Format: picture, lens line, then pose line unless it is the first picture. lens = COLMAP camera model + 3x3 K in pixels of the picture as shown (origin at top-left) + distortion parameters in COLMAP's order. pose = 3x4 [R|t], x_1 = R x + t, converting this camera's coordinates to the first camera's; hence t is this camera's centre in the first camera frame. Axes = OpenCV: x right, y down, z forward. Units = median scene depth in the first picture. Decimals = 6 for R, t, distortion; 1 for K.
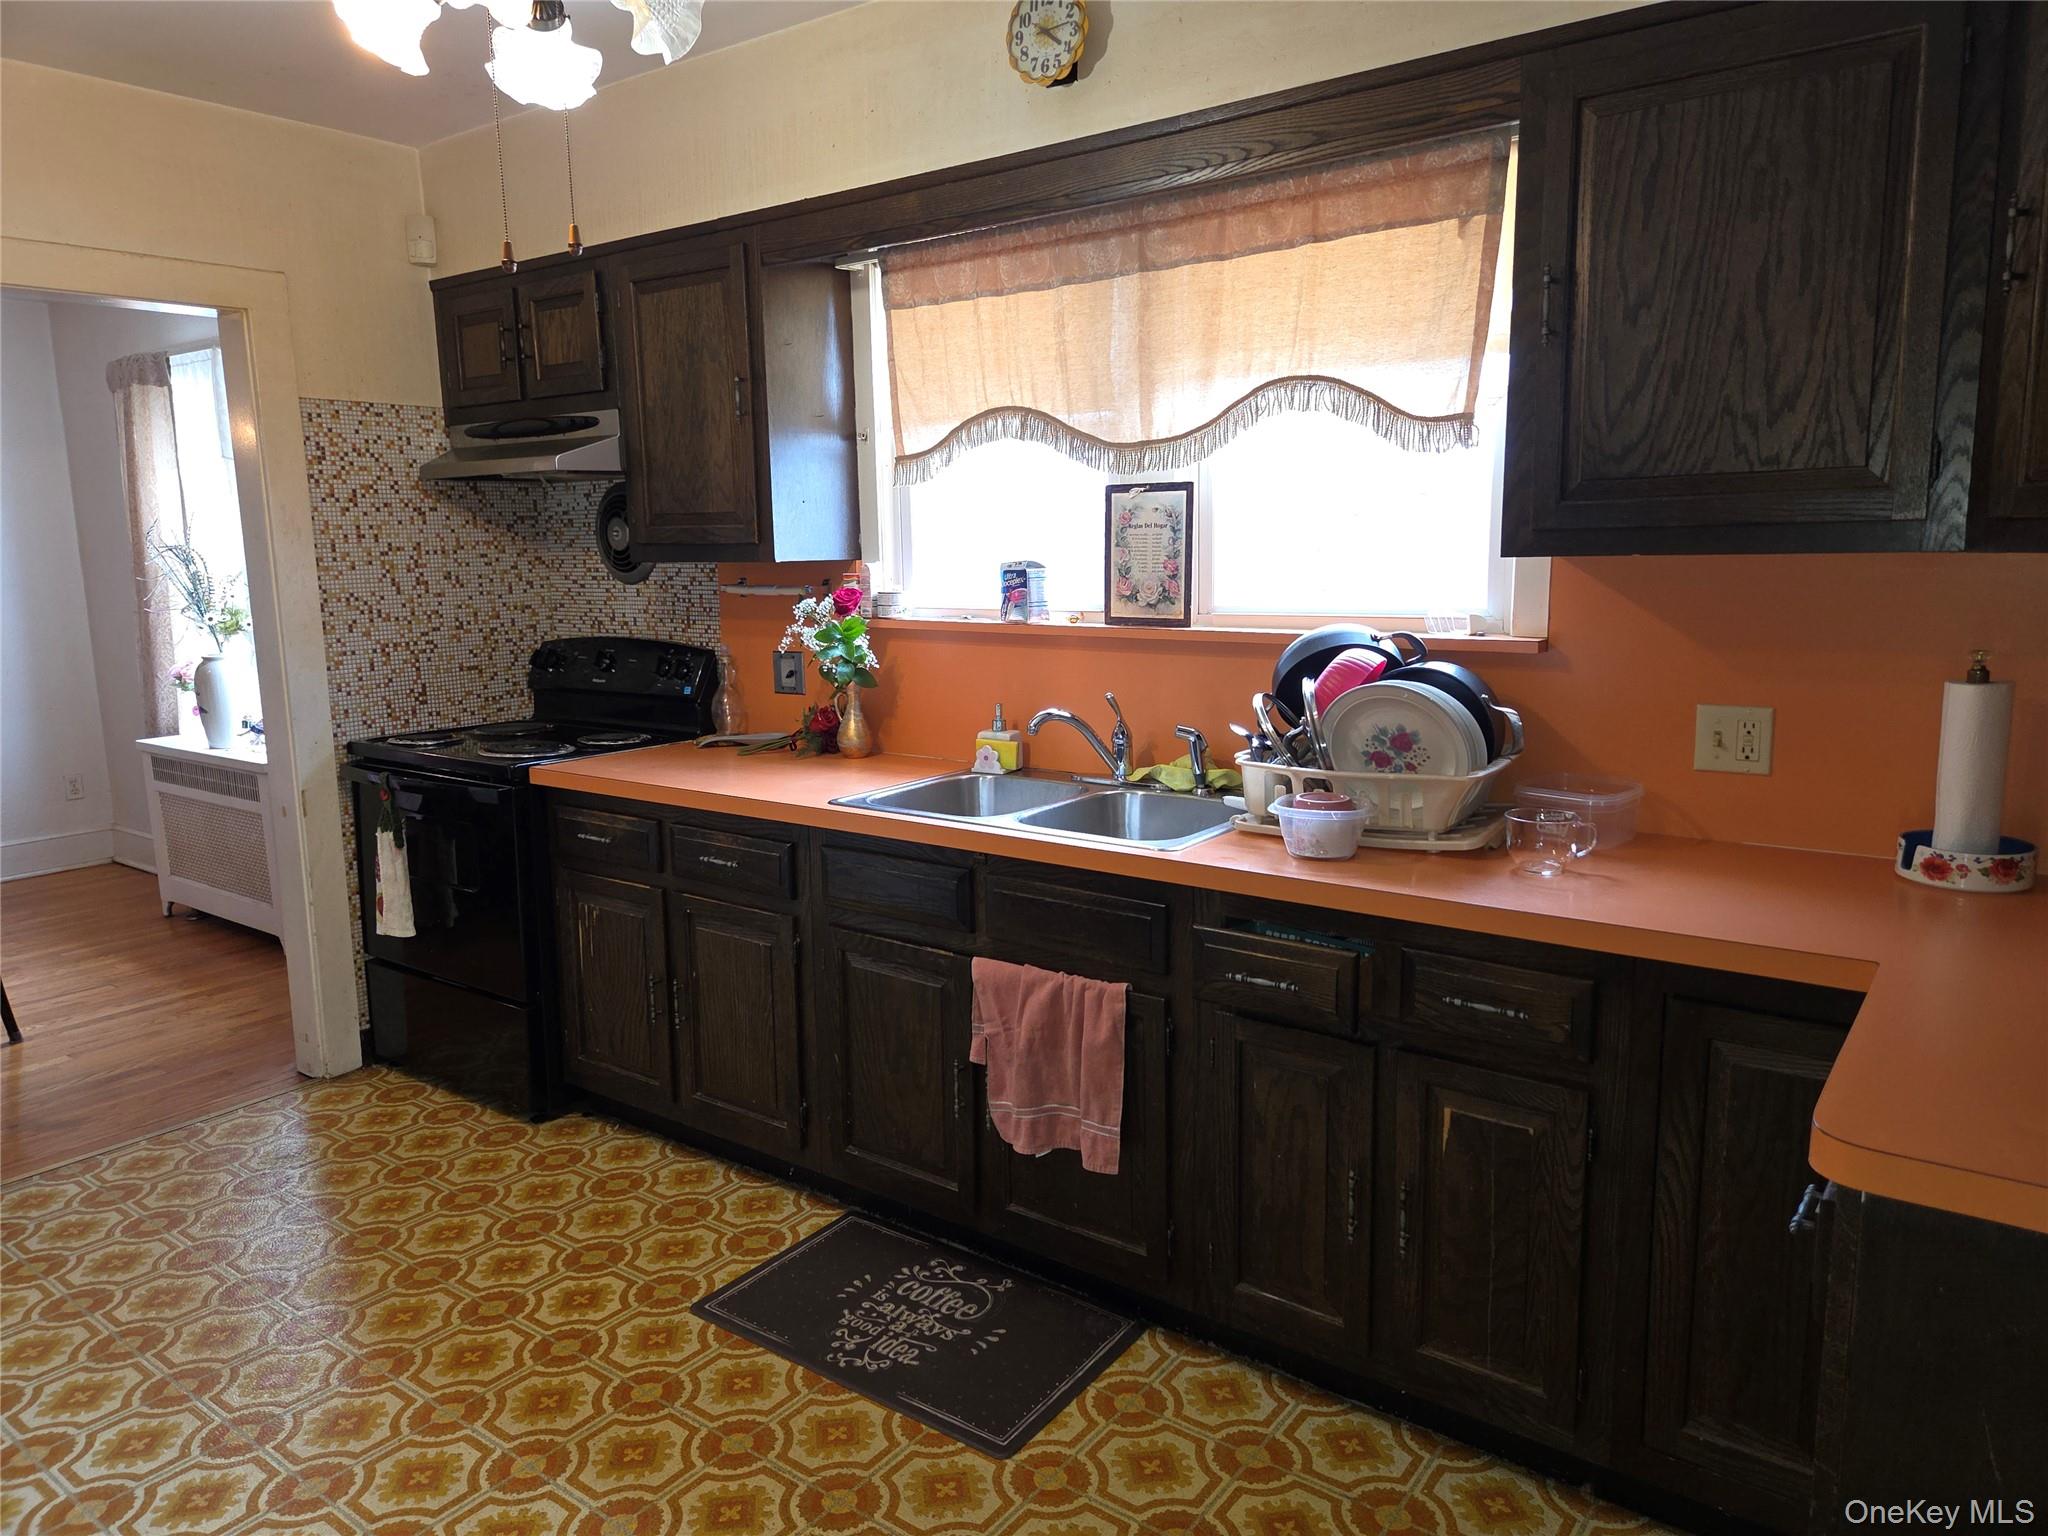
lens RADIAL K [[1383.2, 0, 1027.4], [0, 1383.2, 777.4], [0, 0, 1]] dist [0.033686, -0.005681]
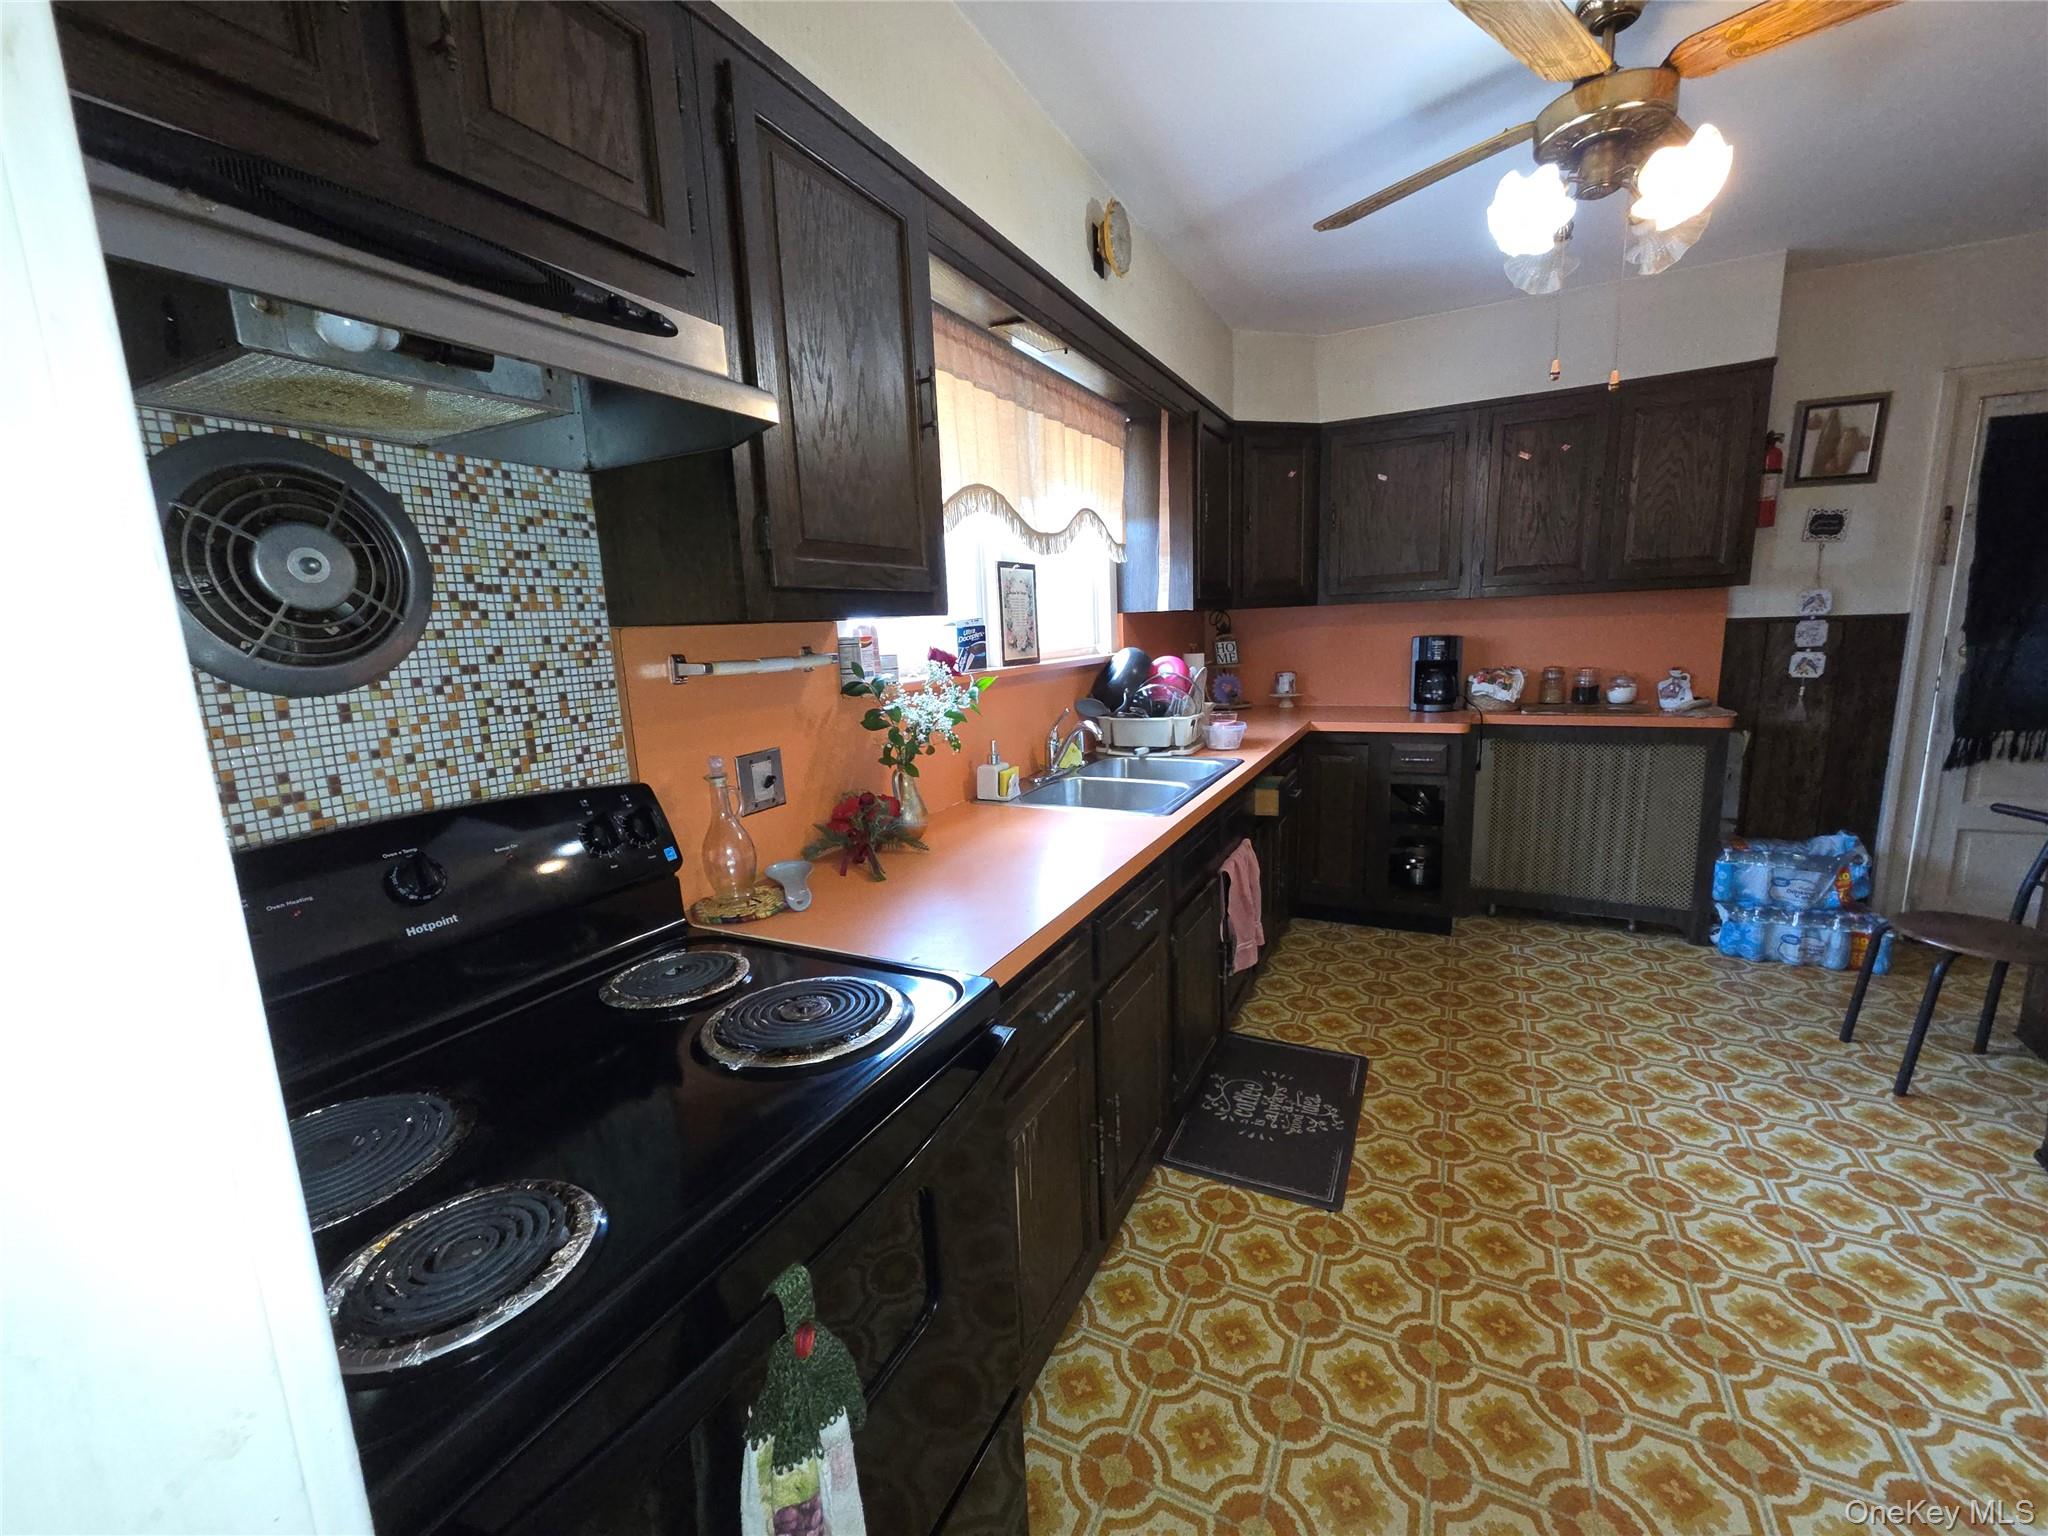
lens RADIAL K [[835.5, 0, 1027.5], [0, 835.5, 780.0], [0, 0, 1]] dist [0.000297, -0.001705]
pose [[-0.169046, -0.159088, 0.972684, -0.780371], [0.213227, 0.957613, 0.193680, -0.165124], [-0.962267, 0.240143, -0.127959, 1.165026]]
